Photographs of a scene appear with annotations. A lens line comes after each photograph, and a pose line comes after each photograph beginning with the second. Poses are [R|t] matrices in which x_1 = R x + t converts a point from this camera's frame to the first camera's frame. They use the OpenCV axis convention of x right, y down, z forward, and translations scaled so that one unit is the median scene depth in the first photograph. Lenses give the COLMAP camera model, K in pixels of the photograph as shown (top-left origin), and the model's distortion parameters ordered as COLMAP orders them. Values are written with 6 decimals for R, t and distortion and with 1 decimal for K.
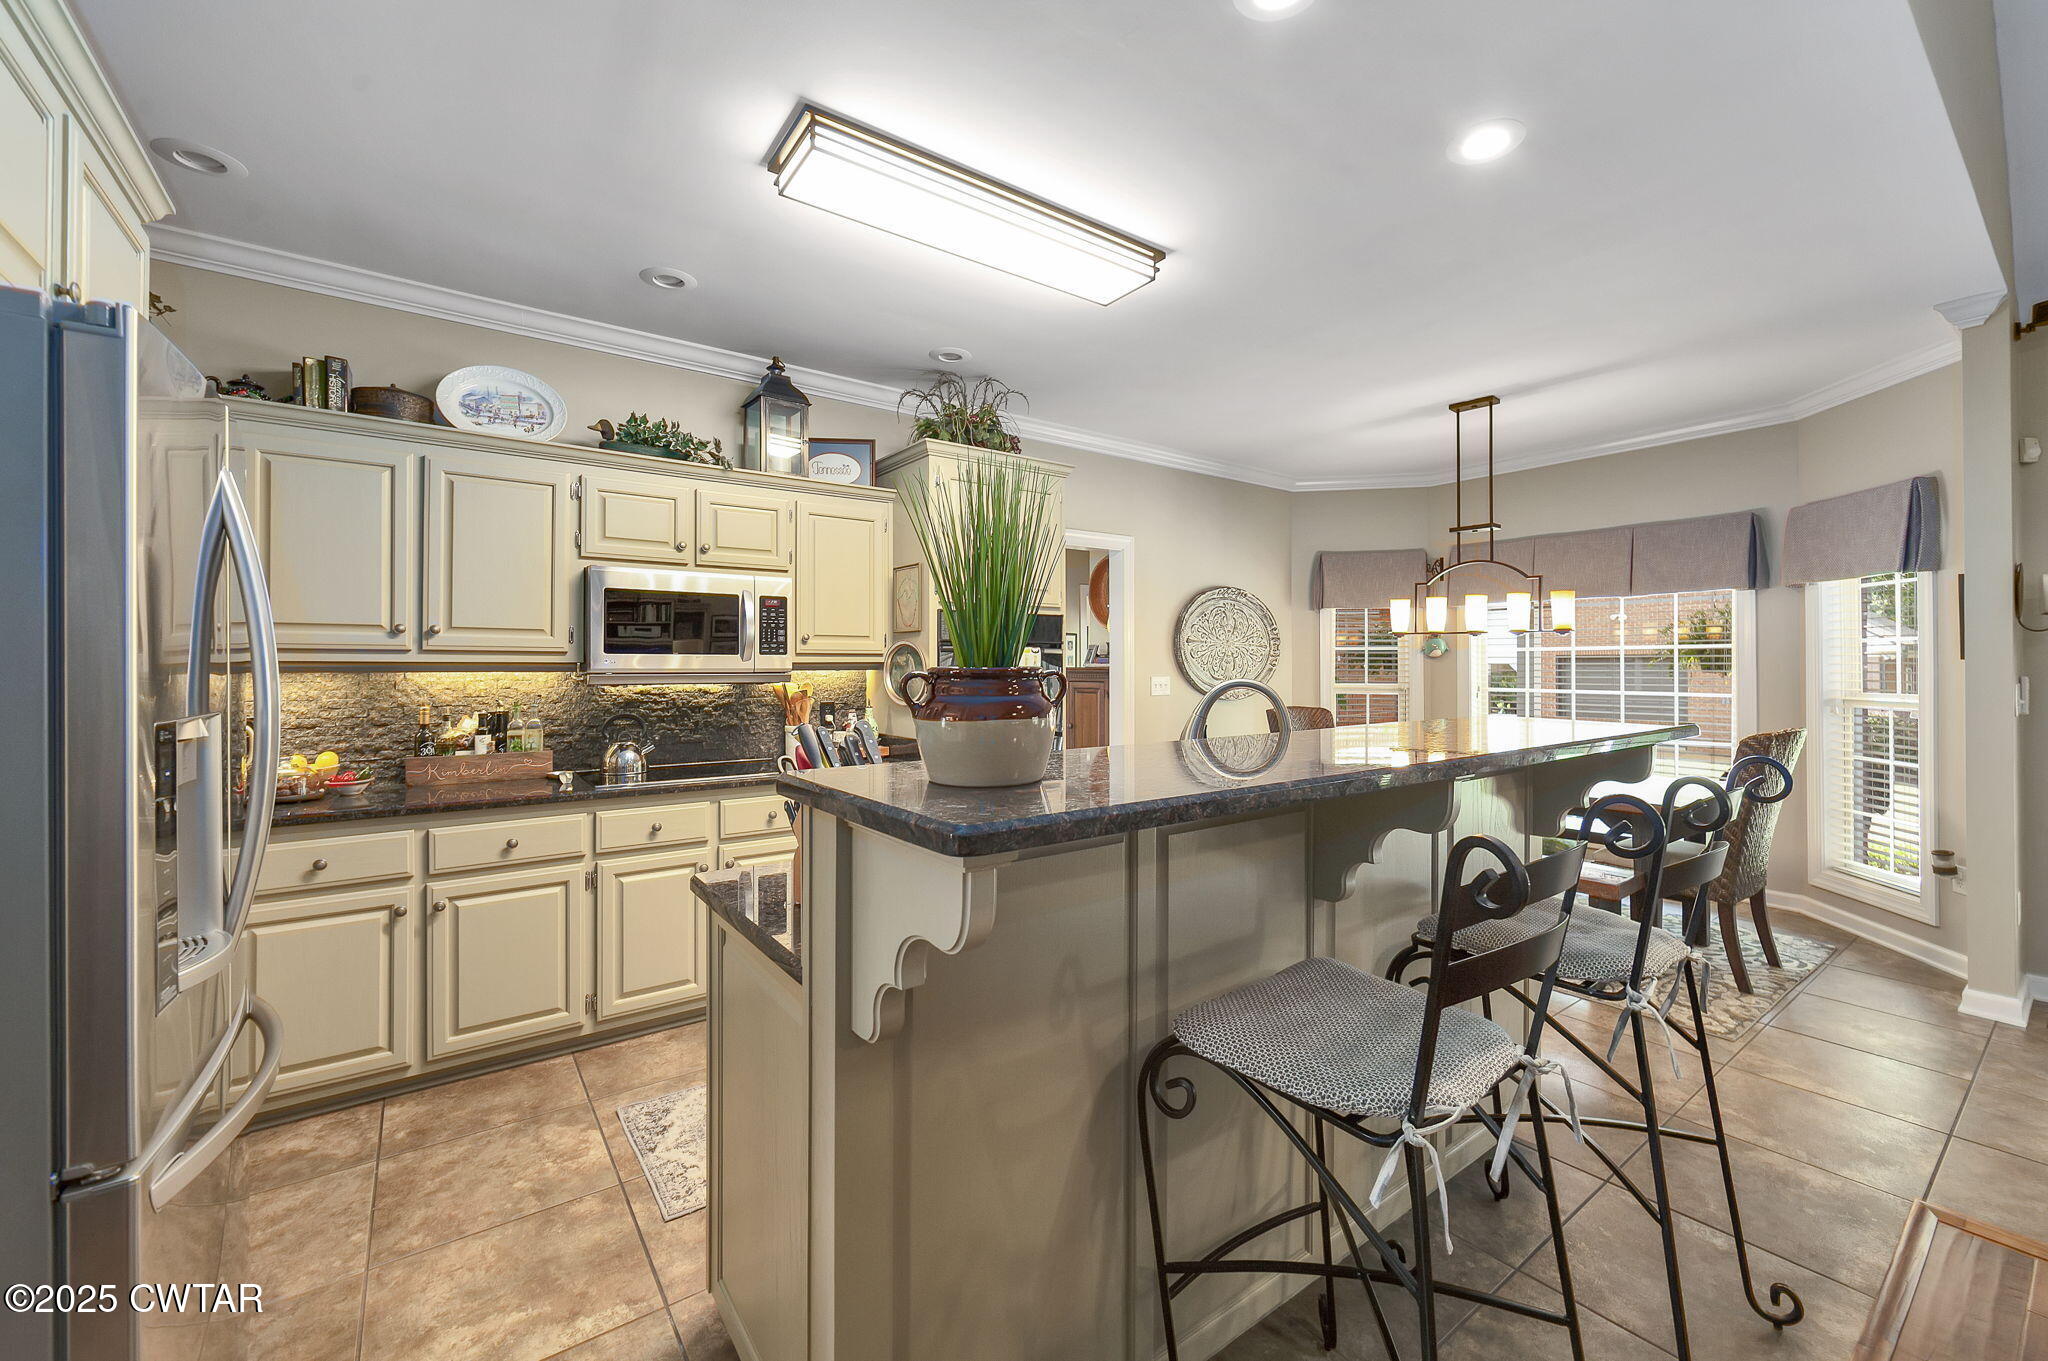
lens RADIAL K [[832.8, 0, 1046.8], [0, 832.8, 658.2], [0, 0, 1]] dist [-0.002696, -0.000440]
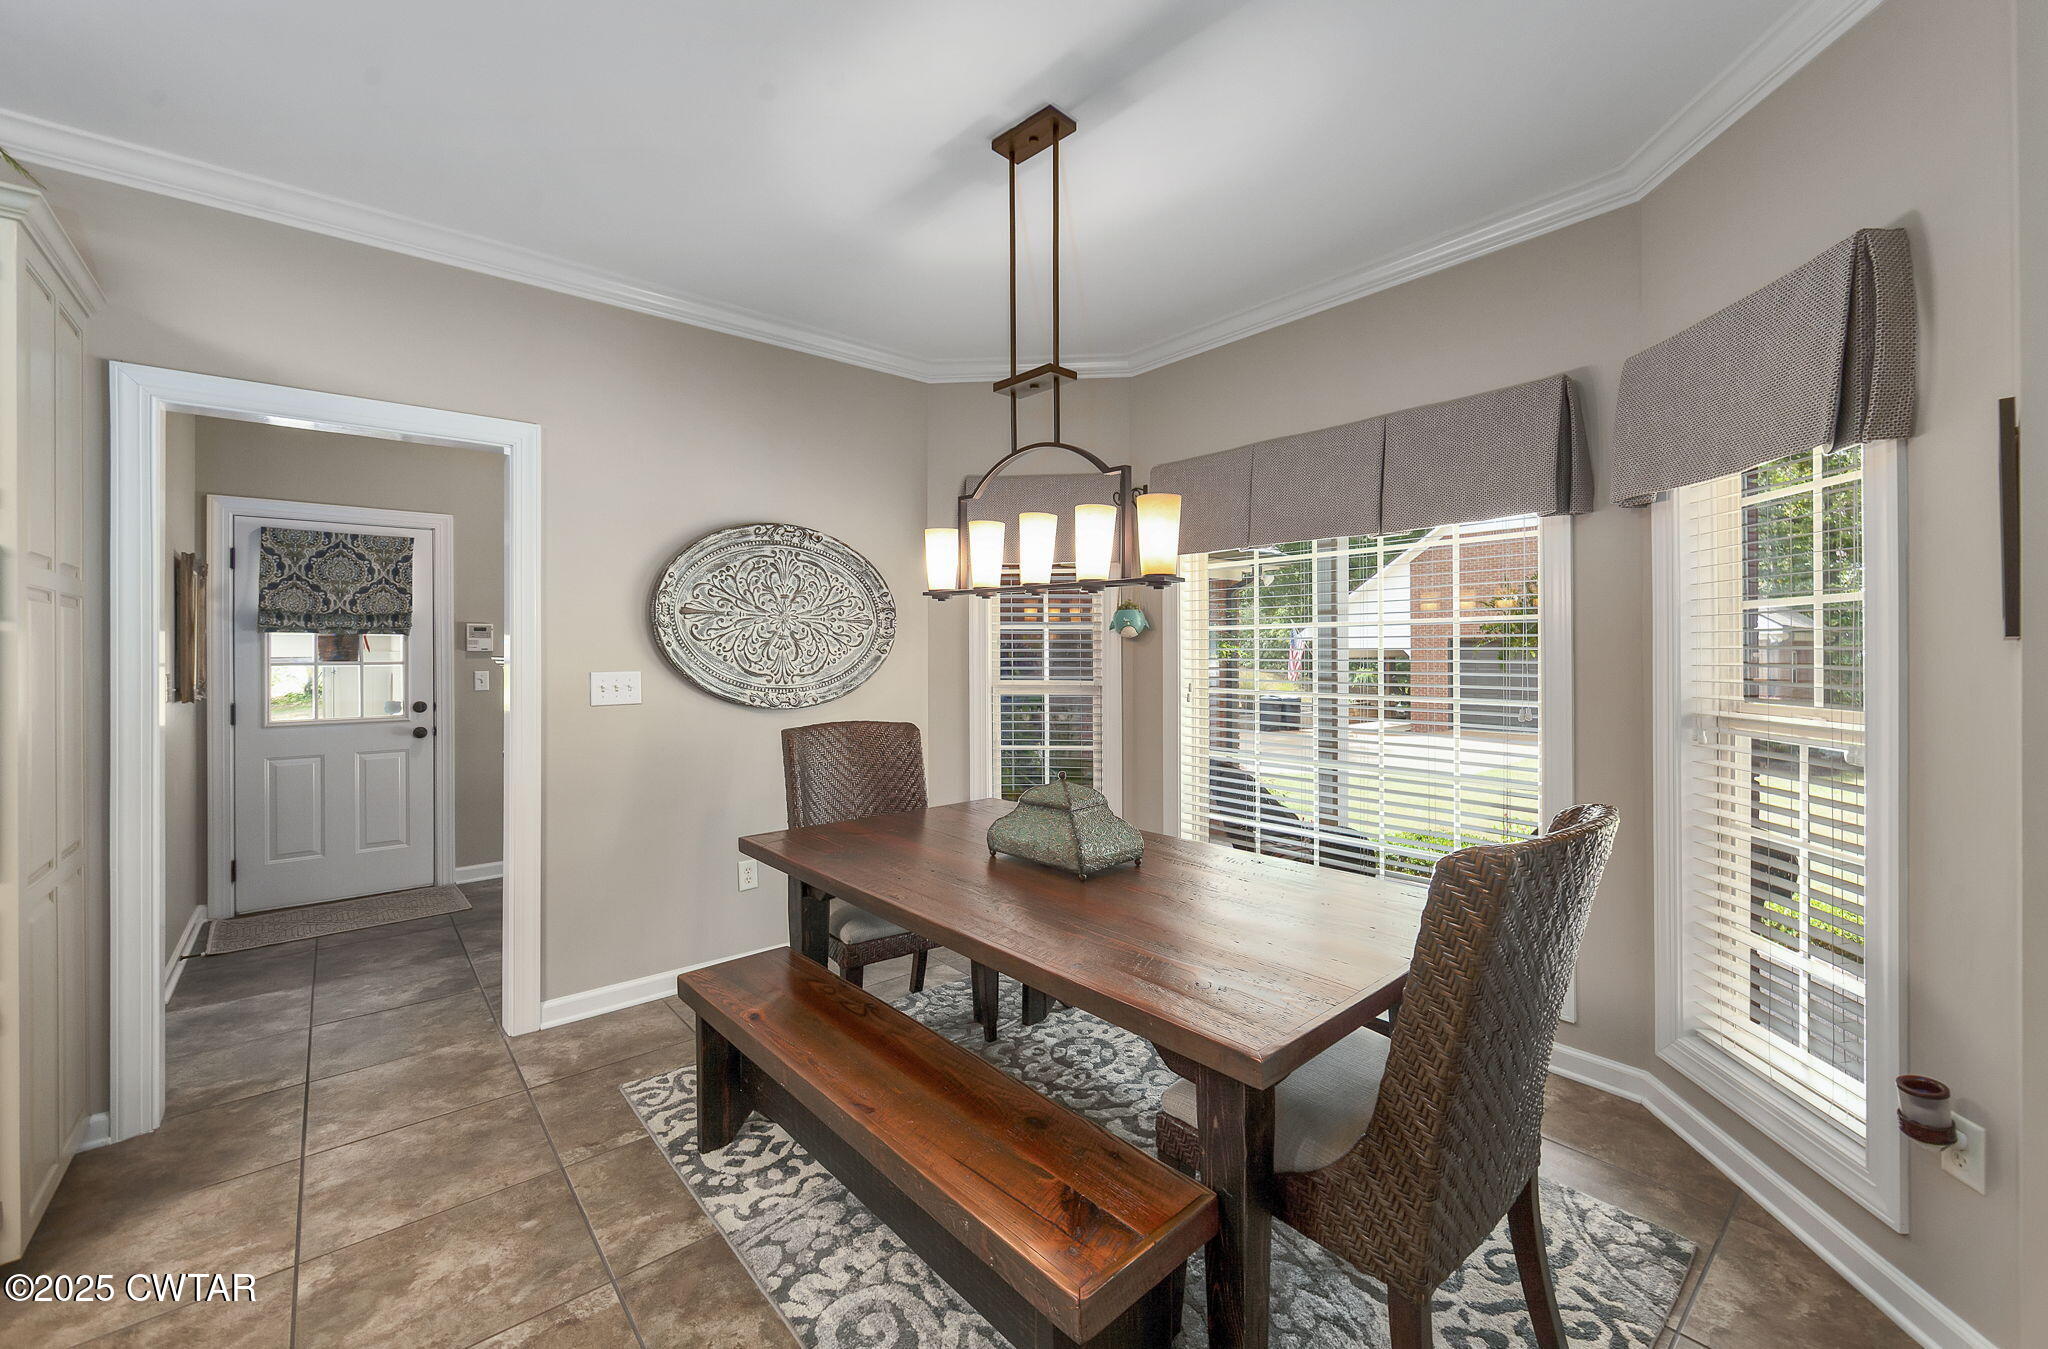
lens RADIAL K [[821.5, 0, 1049.9], [0, 821.5, 644.8], [0, 0, 1]] dist [-0.013302, -0.000193]
pose [[0.997375, -0.002183, 0.072381, 0.585310], [0.001910, 0.999991, 0.003833, 0.002190], [-0.072389, -0.003684, 0.997370, 0.602956]]
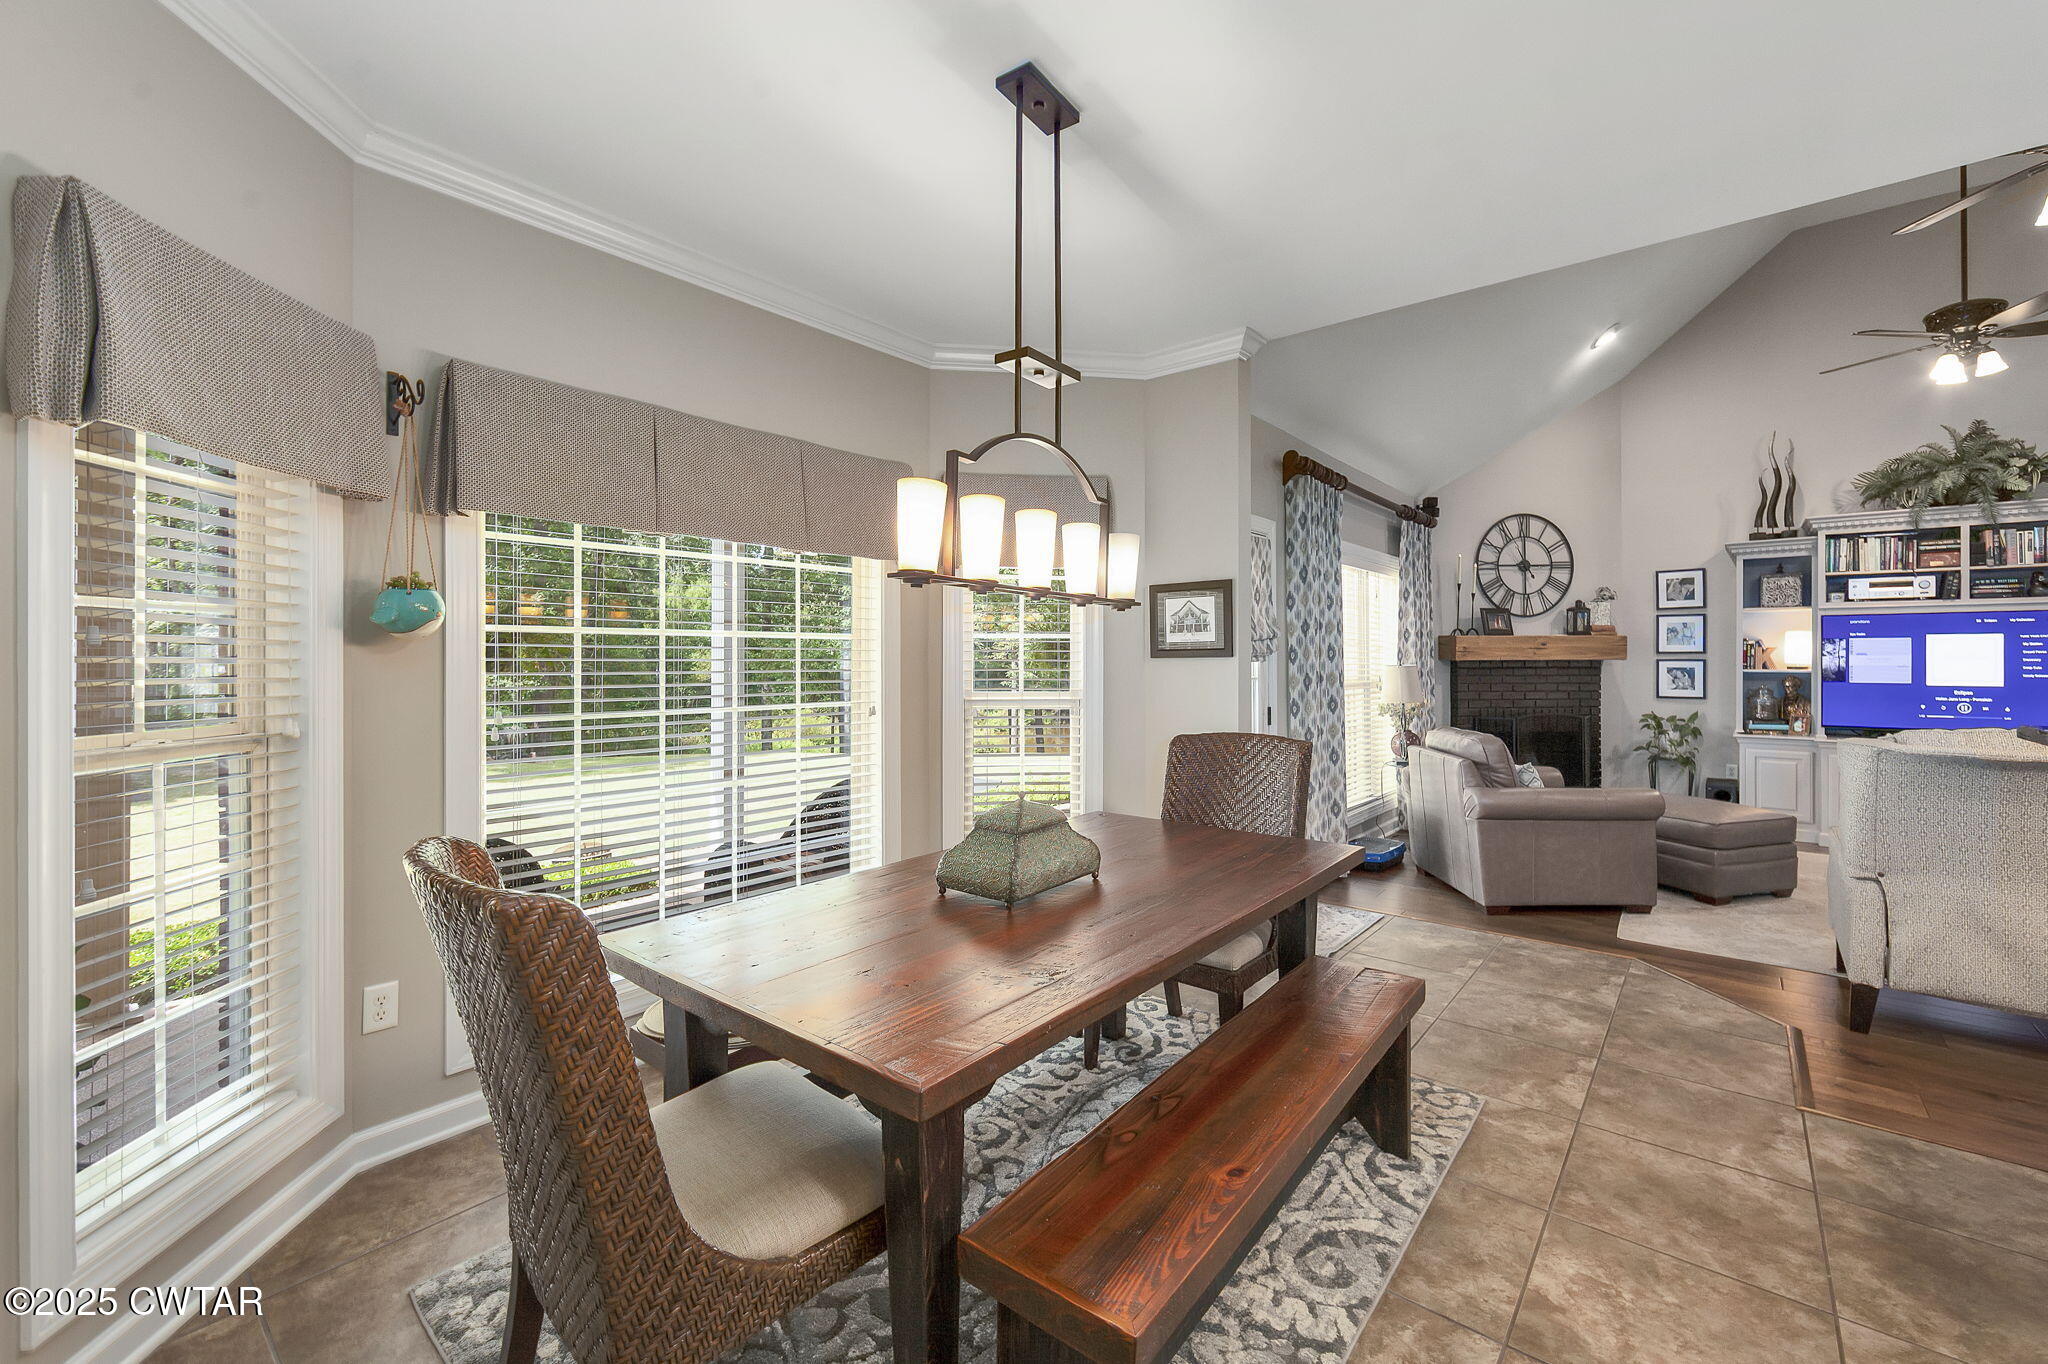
lens RADIAL K [[844.0, 0, 1066.6], [0, 844.0, 664.5], [0, 0, 1]] dist [0.016623, 0.000060]
pose [[-0.259415, -0.001877, 0.965764, 0.060804], [-0.006327, 0.999980, 0.000244, 0.011701], [-0.965745, -0.006047, -0.259422, 1.339296]]
